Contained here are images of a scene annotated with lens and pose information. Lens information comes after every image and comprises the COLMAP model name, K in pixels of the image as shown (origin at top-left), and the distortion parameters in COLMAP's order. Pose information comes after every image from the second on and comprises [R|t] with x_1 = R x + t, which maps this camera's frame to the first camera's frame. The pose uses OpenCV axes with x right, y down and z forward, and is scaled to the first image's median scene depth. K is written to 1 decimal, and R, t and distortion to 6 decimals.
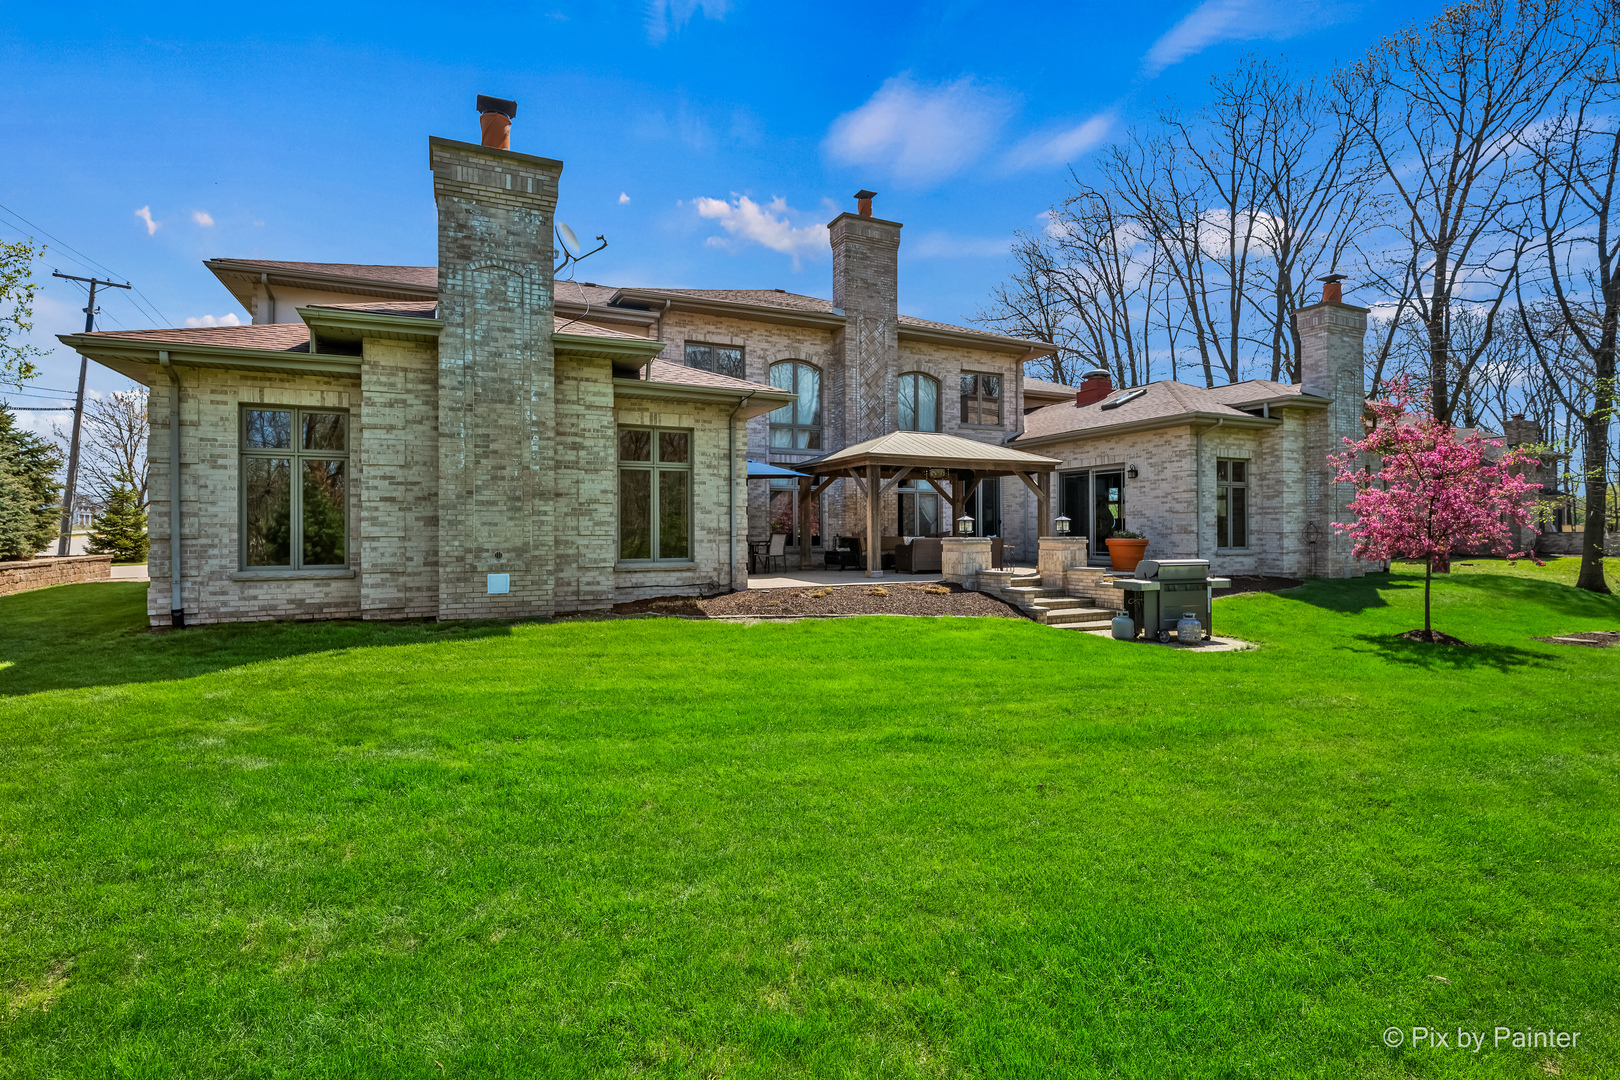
lens RADIAL K [[778.2, 0, 809.9], [0, 778.2, 527.7], [0, 0, 1]] dist [-0.002862, 0.001707]
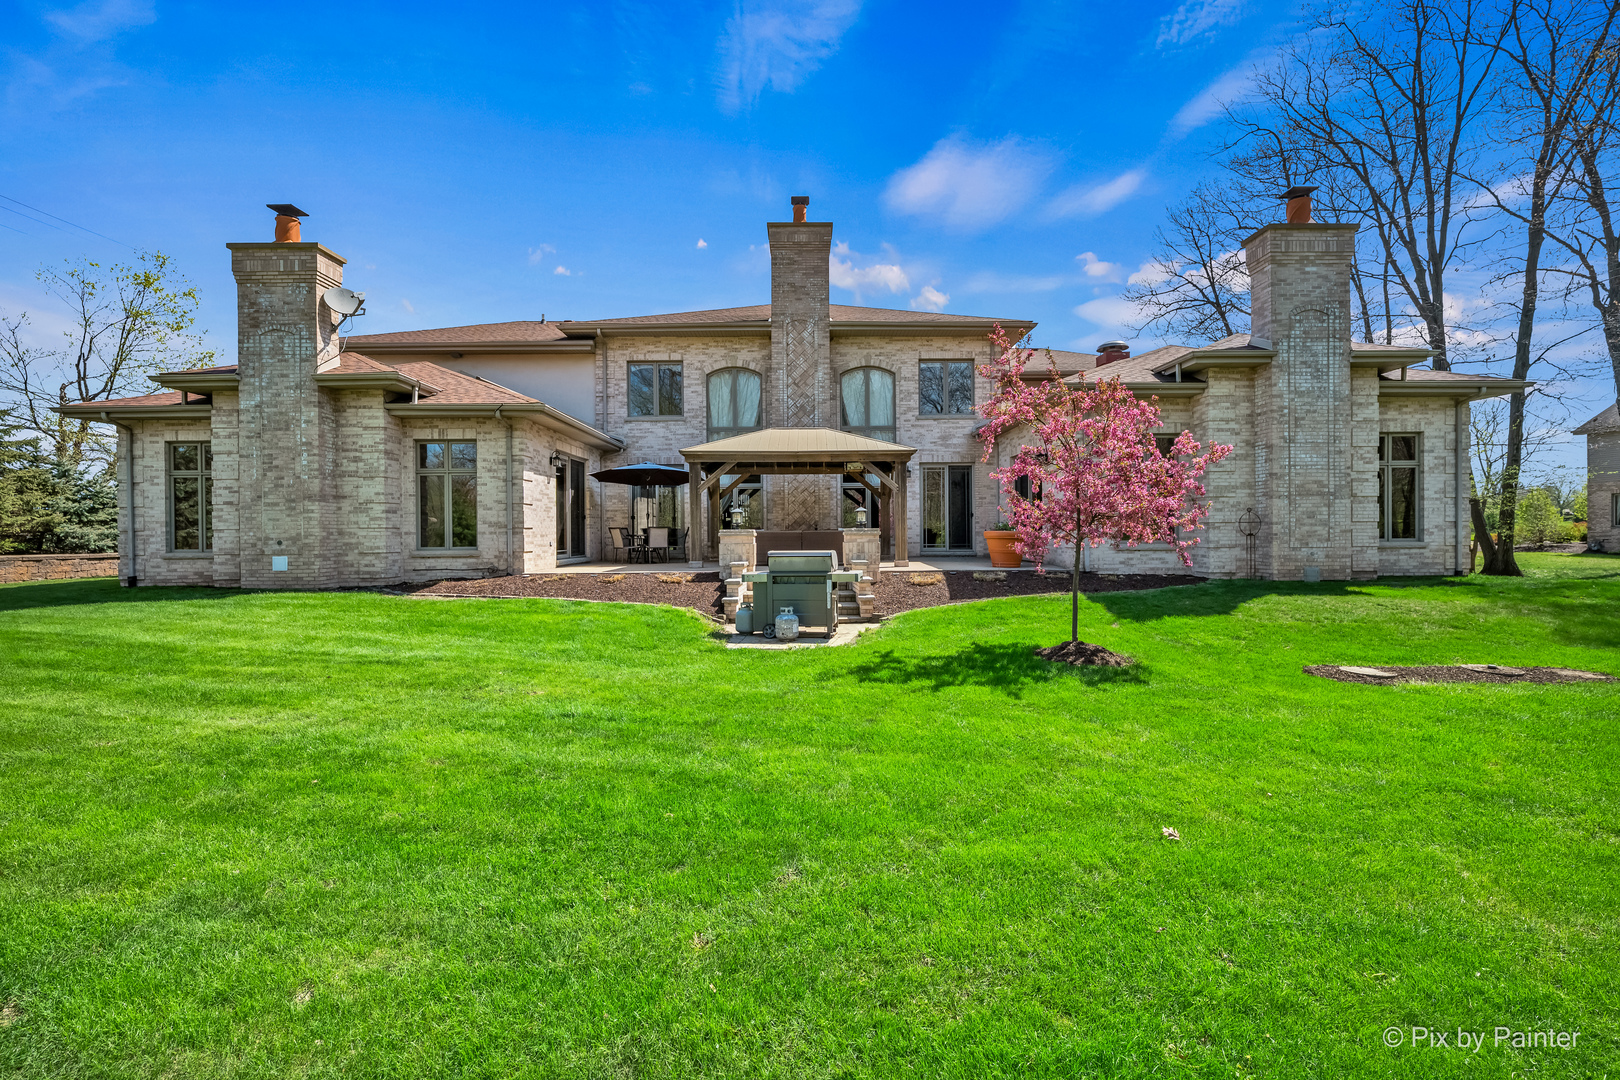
lens RADIAL K [[725.3, 0, 809.1], [0, 725.3, 535.4], [0, 0, 1]] dist [-0.000019, -0.000406]
pose [[0.903815, -0.002080, -0.427919, 0.767085], [0.006707, 0.999934, 0.009305, 0.013505], [0.427871, -0.011281, 0.903769, 0.196947]]
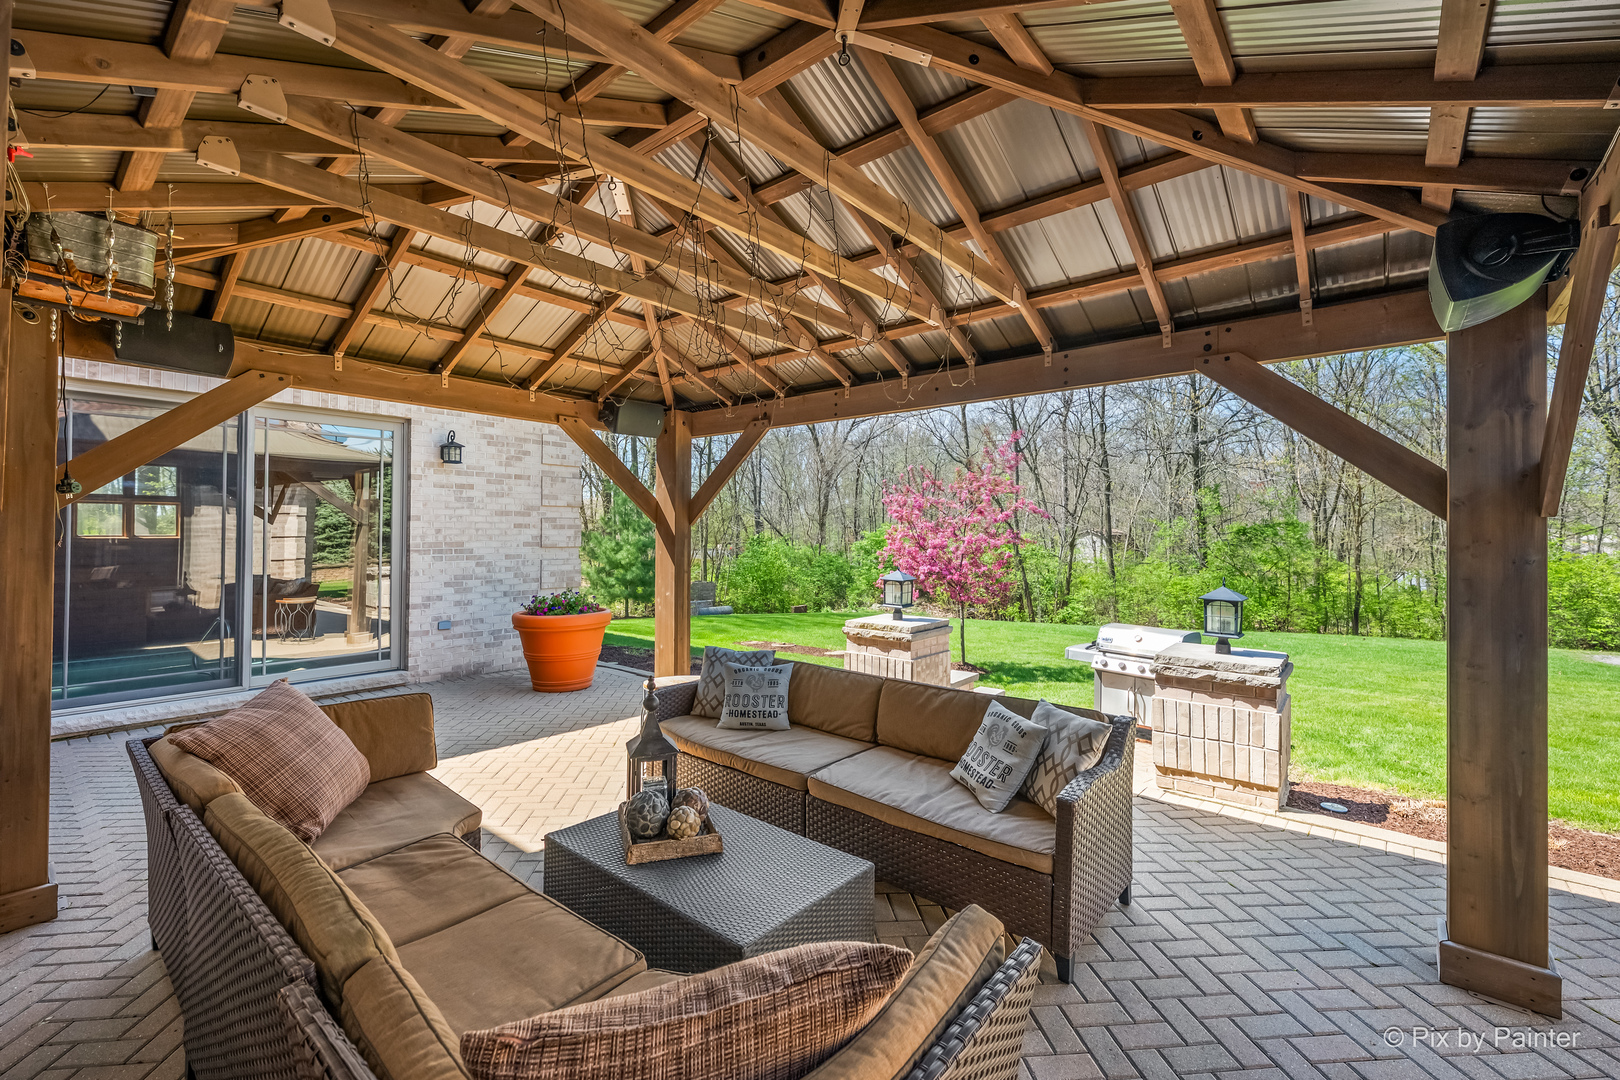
lens RADIAL K [[686.5, 0, 812.9], [0, 686.5, 537.7], [0, 0, 1]] dist [0.003083, 0.000168]
pose [[-0.402648, -0.007778, 0.915322, 0.005945], [-0.014640, 0.999891, 0.002057, -0.039927], [-0.915238, -0.012572, -0.402718, 1.408846]]
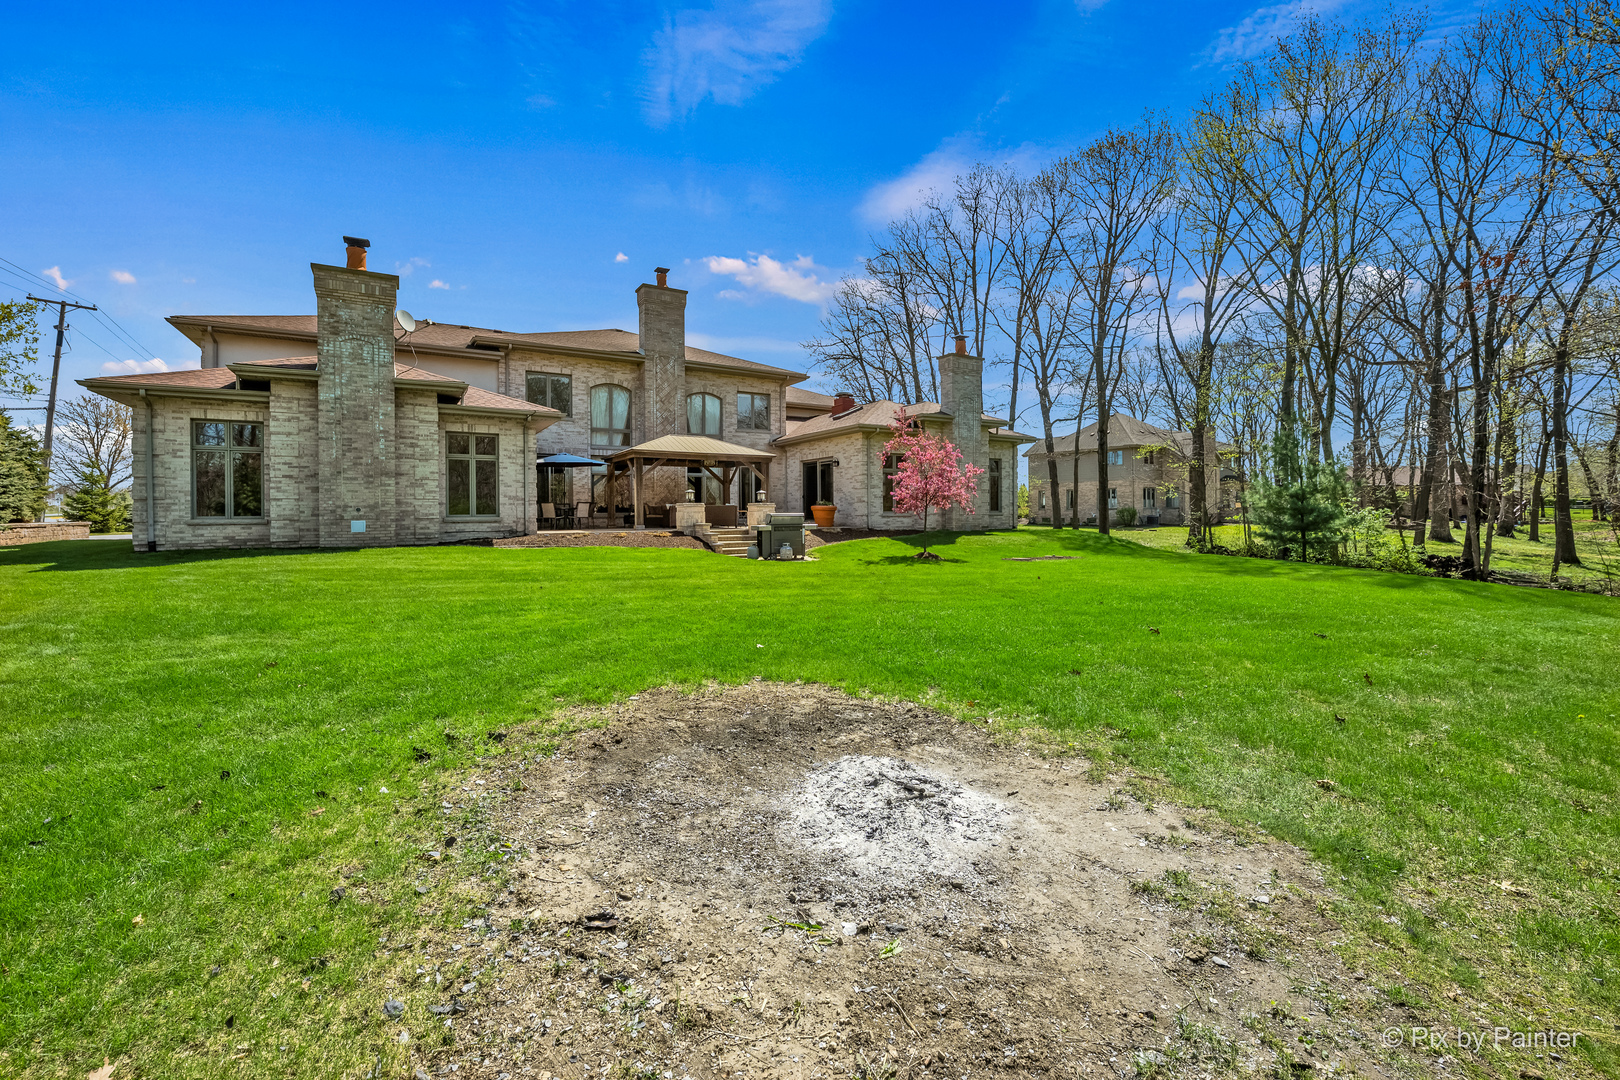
lens RADIAL K [[680.7, 0, 811.4], [0, 680.7, 514.3], [0, 0, 1]] dist [-0.001001, 0.000760]
pose [[0.994884, -0.004479, 0.100923, 0.338918], [0.004080, 0.999983, 0.004162, 0.034107], [-0.100940, -0.003729, 0.994886, -0.450302]]
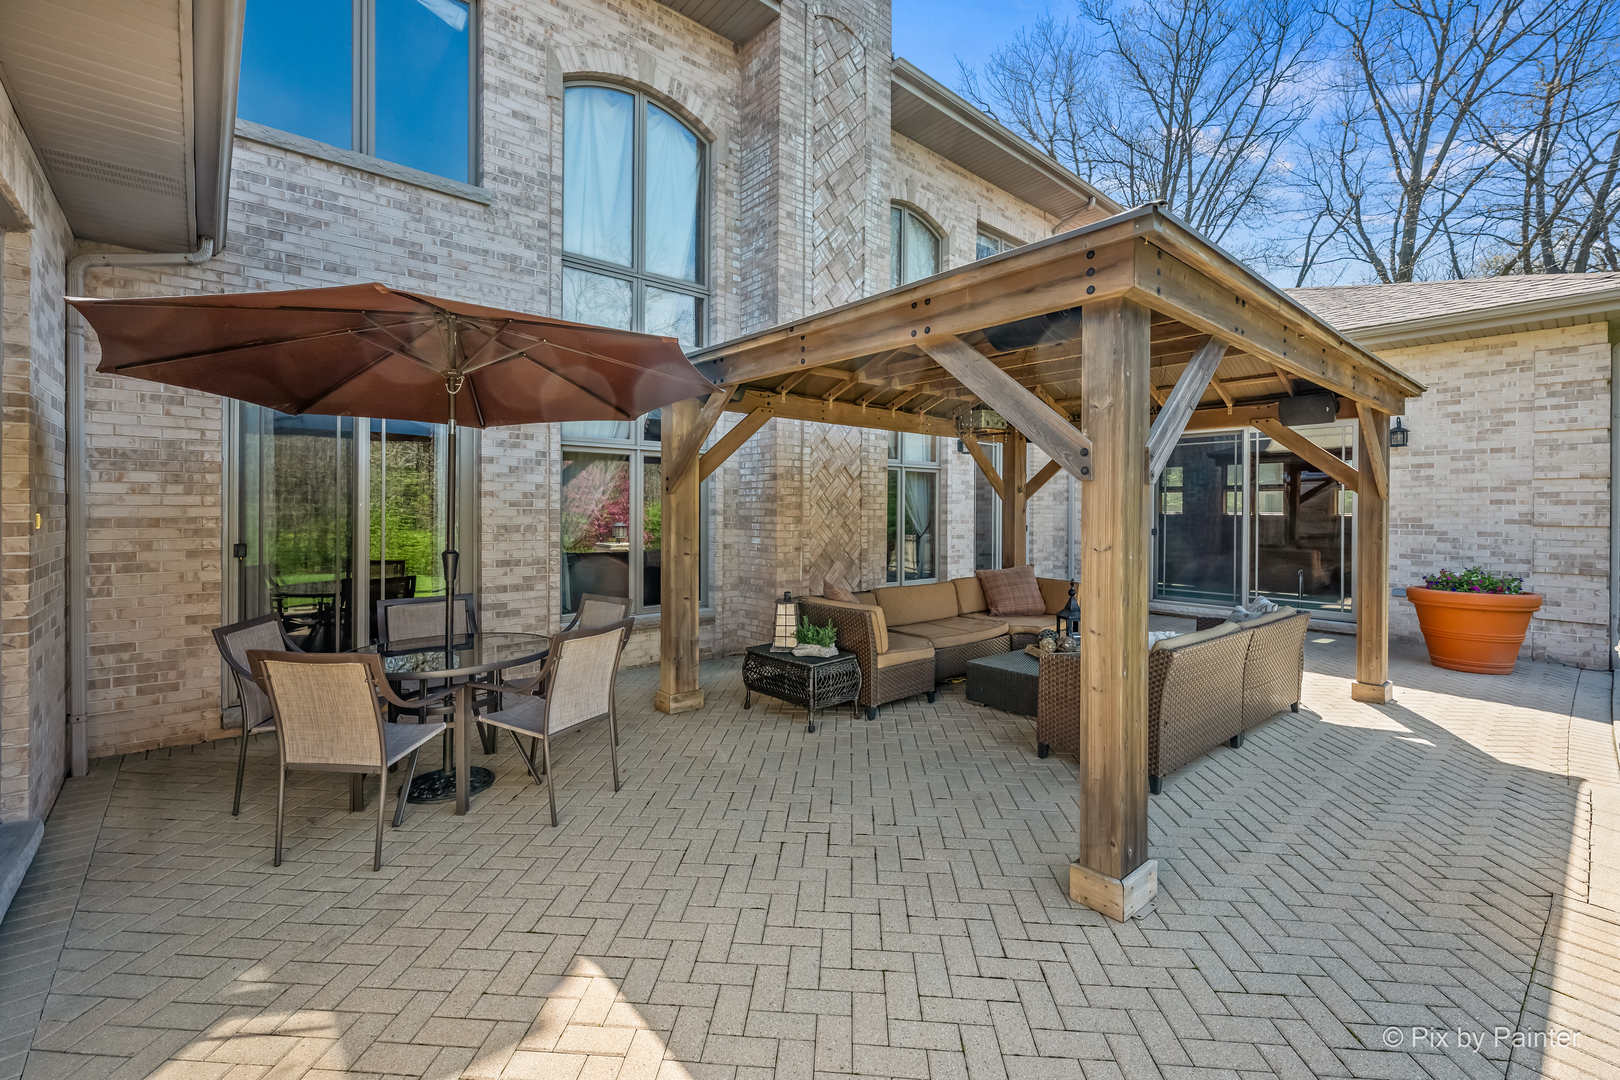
lens RADIAL K [[680.7, 0, 798.9], [0, 680.7, 509.7], [0, 0, 1]] dist [-0.001001, 0.000760]
pose [[0.966243, 0.005902, 0.257564, -0.042140], [-0.008990, 0.999901, 0.010815, -0.039844], [-0.257475, -0.012766, 0.966201, 1.021238]]
